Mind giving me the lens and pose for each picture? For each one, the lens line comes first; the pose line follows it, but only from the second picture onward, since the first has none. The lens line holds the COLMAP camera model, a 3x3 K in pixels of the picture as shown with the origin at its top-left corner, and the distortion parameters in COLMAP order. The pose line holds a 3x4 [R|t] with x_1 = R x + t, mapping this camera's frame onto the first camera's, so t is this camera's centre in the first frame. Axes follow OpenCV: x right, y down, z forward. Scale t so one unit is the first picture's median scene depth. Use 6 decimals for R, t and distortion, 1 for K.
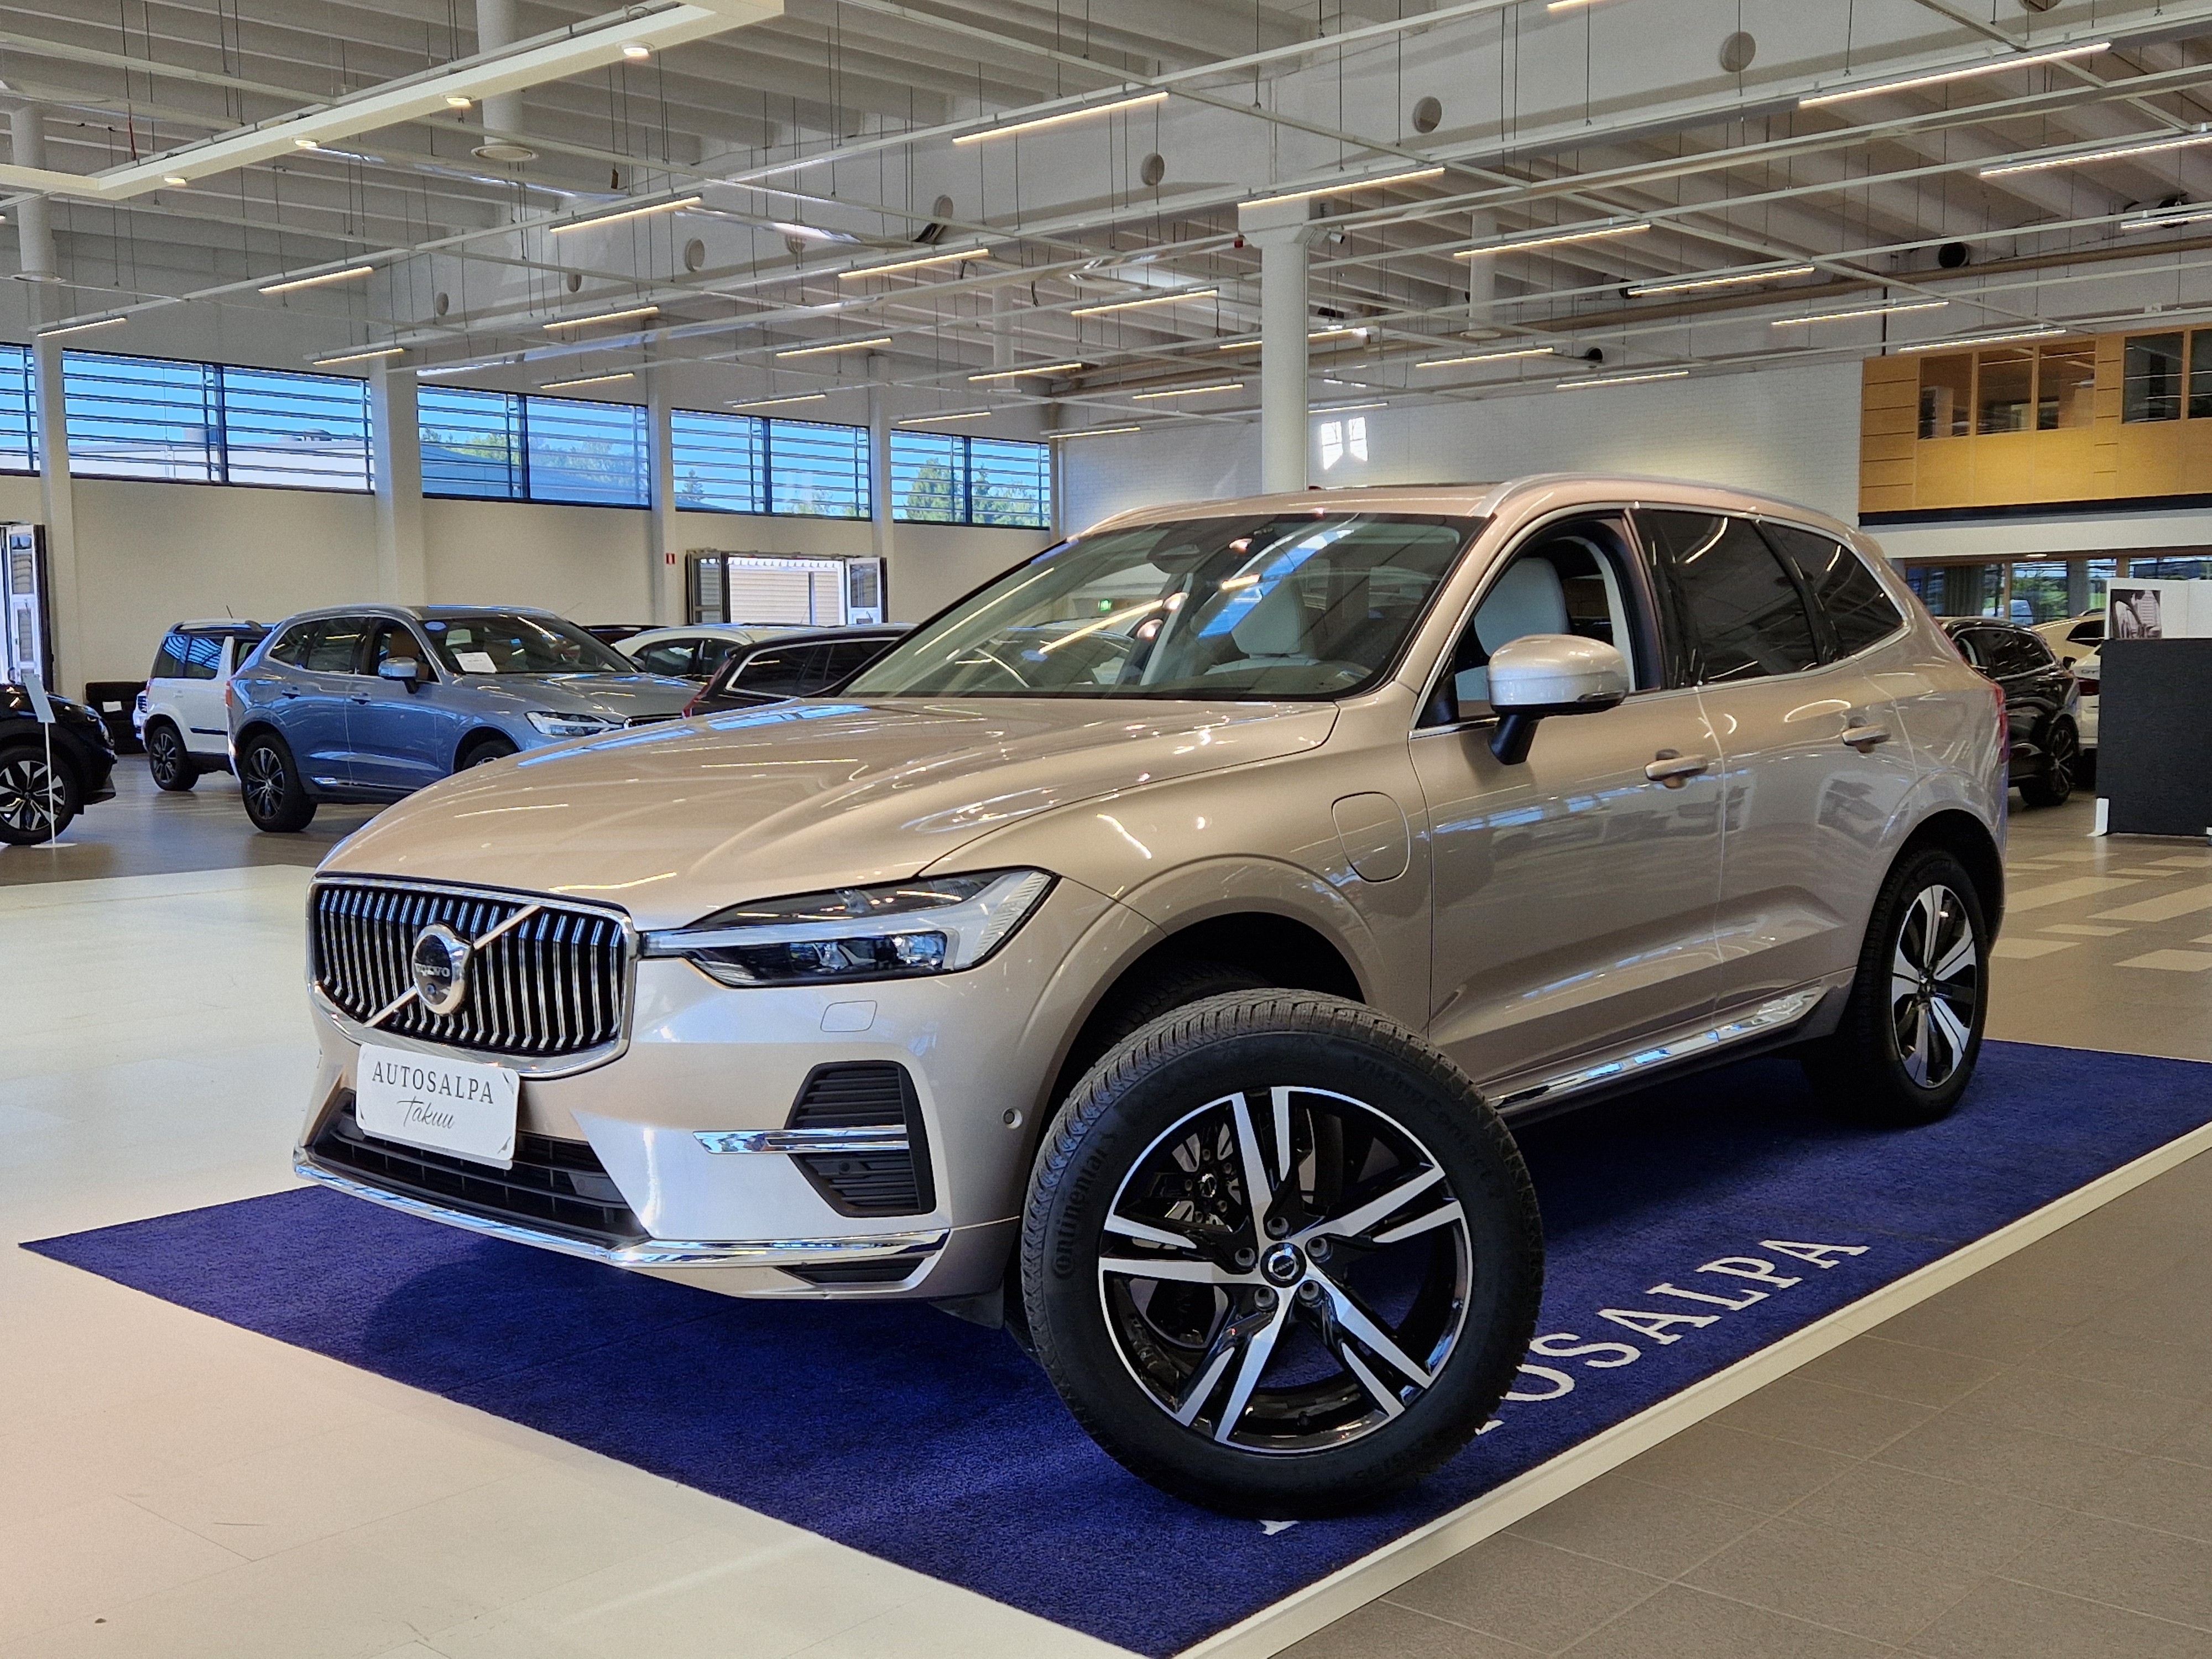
lens RADIAL K [[2153.6, 0, 1106.0], [0, 2153.6, 829.5], [0, 0, 1]] dist [0.014569, -0.008745]
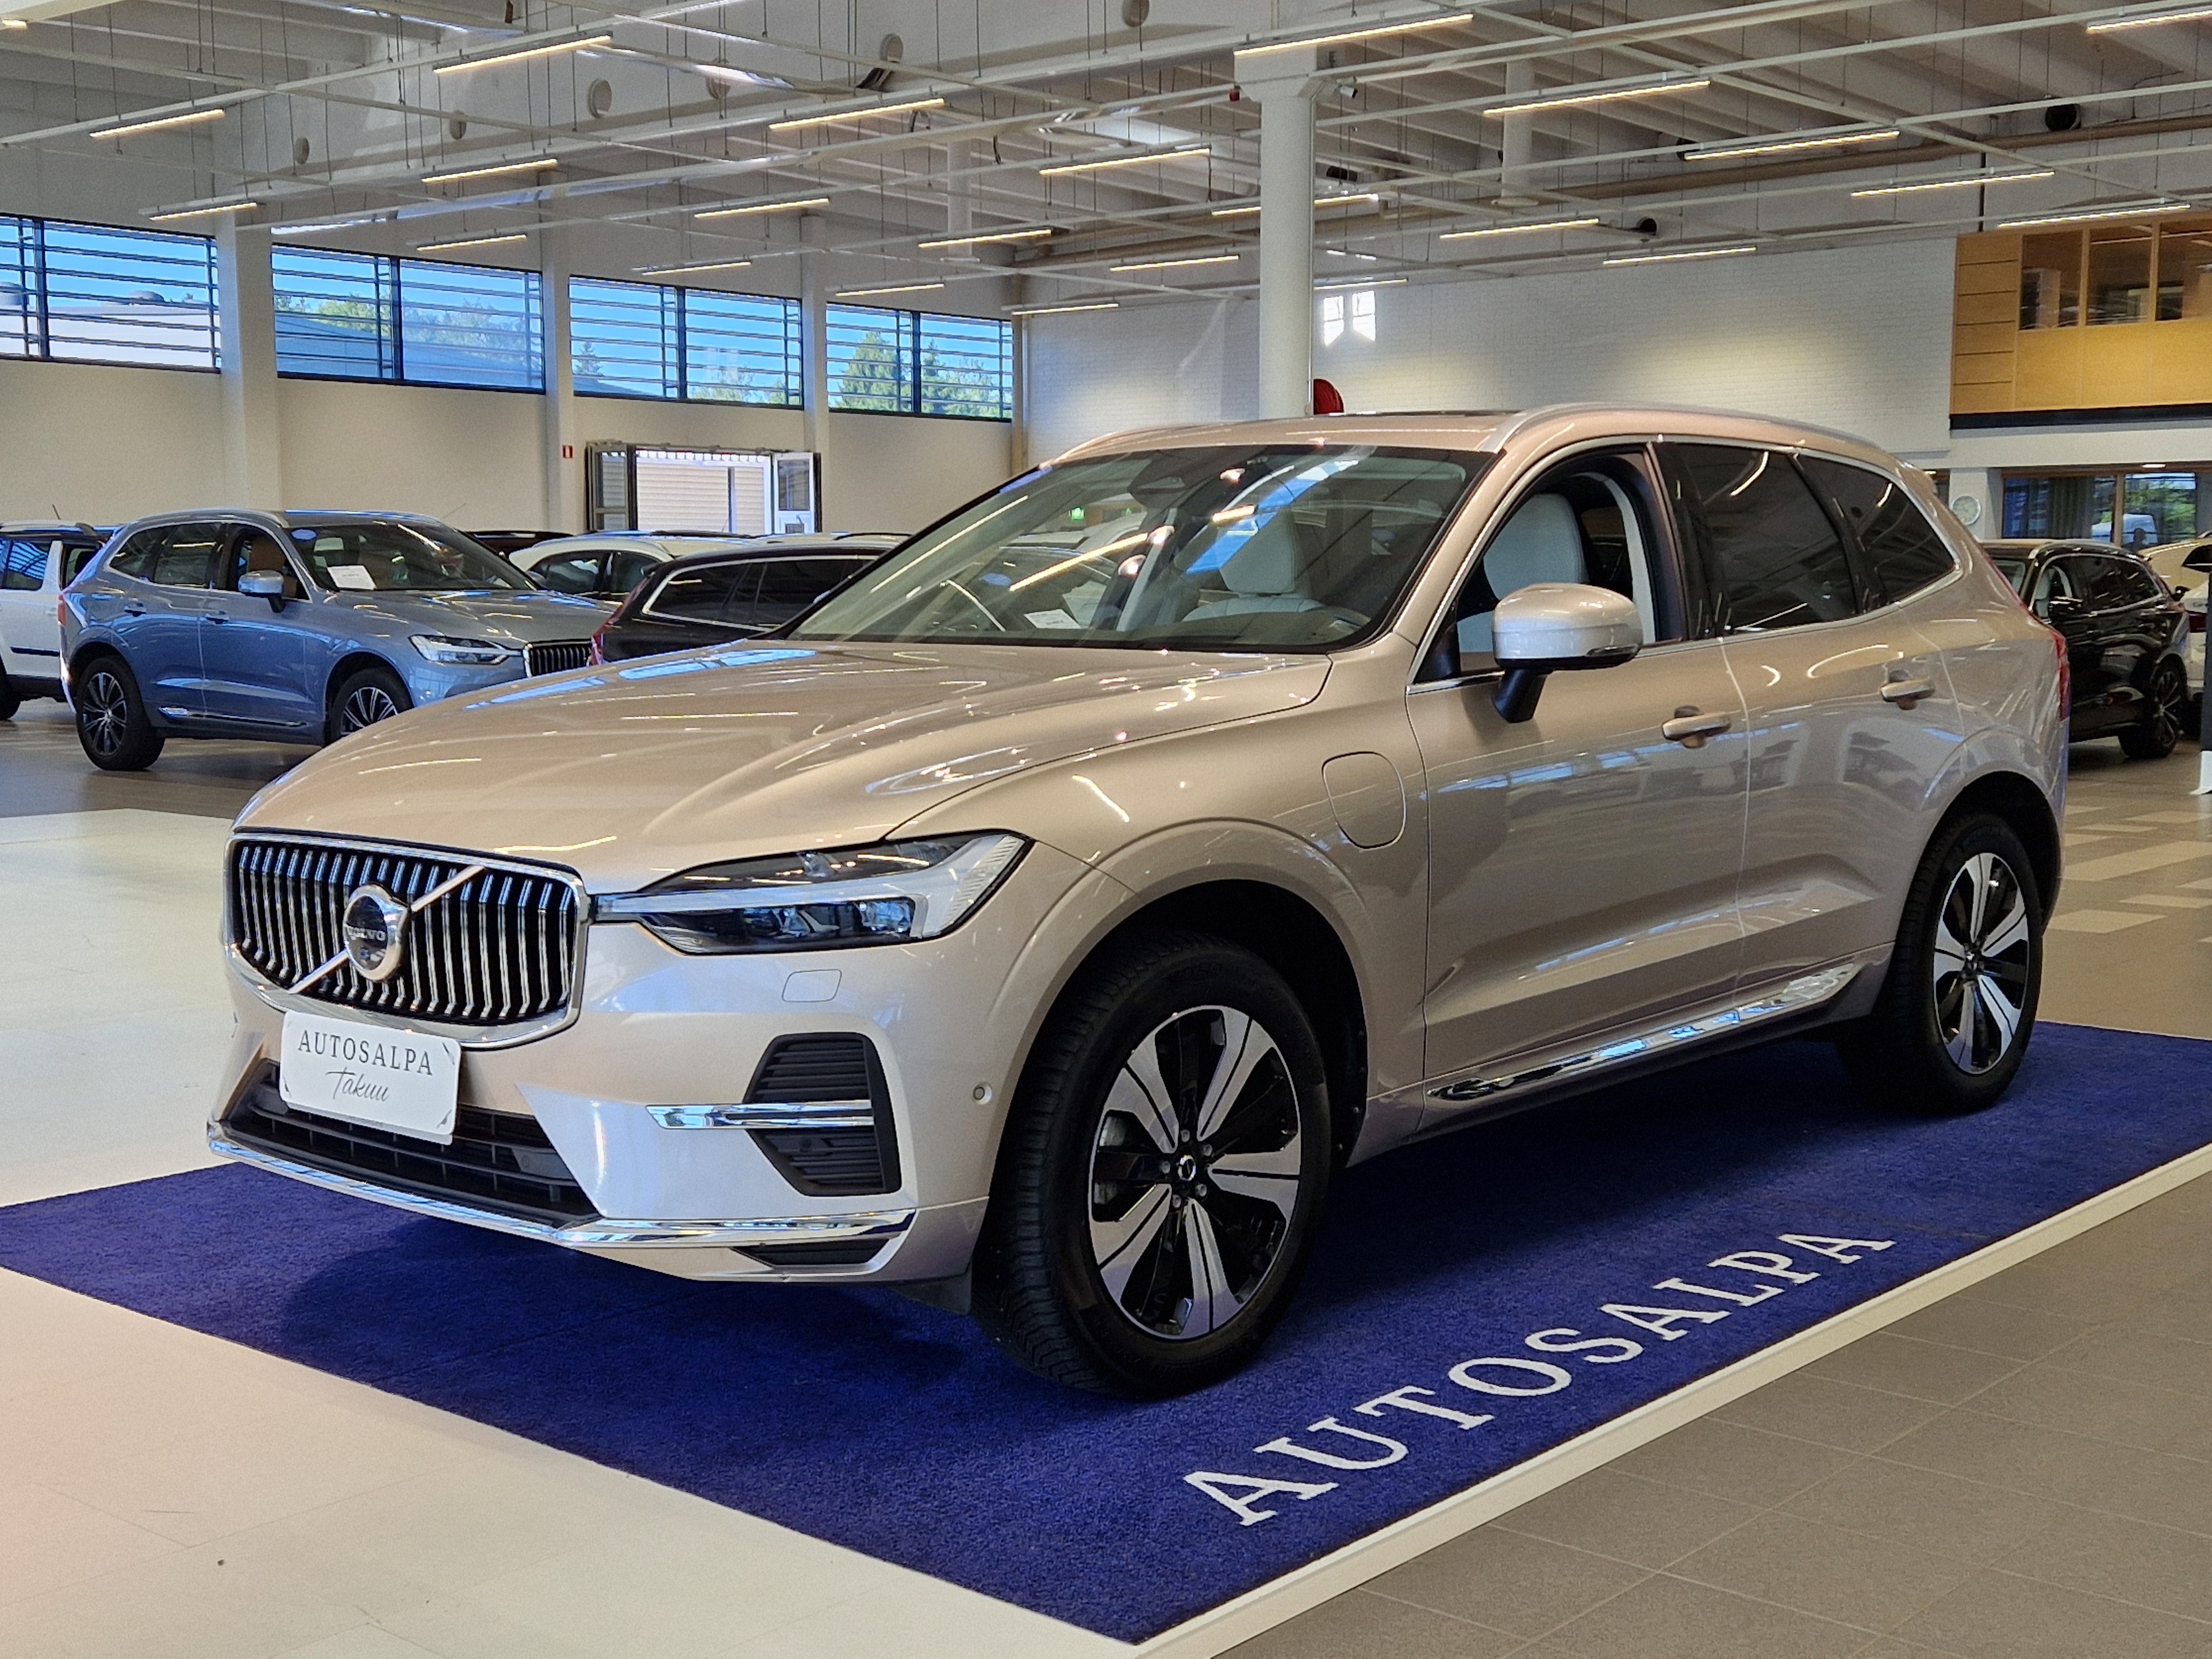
lens RADIAL K [[2153.6, 0, 1106.0], [0, 2153.6, 829.5], [0, 0, 1]] dist [0.014569, -0.008745]
pose [[0.999923, 0.008463, 0.009045, 0.004516], [-0.008584, 0.999873, 0.013409, 0.009764], [-0.008930, -0.013485, 0.999869, 0.126607]]
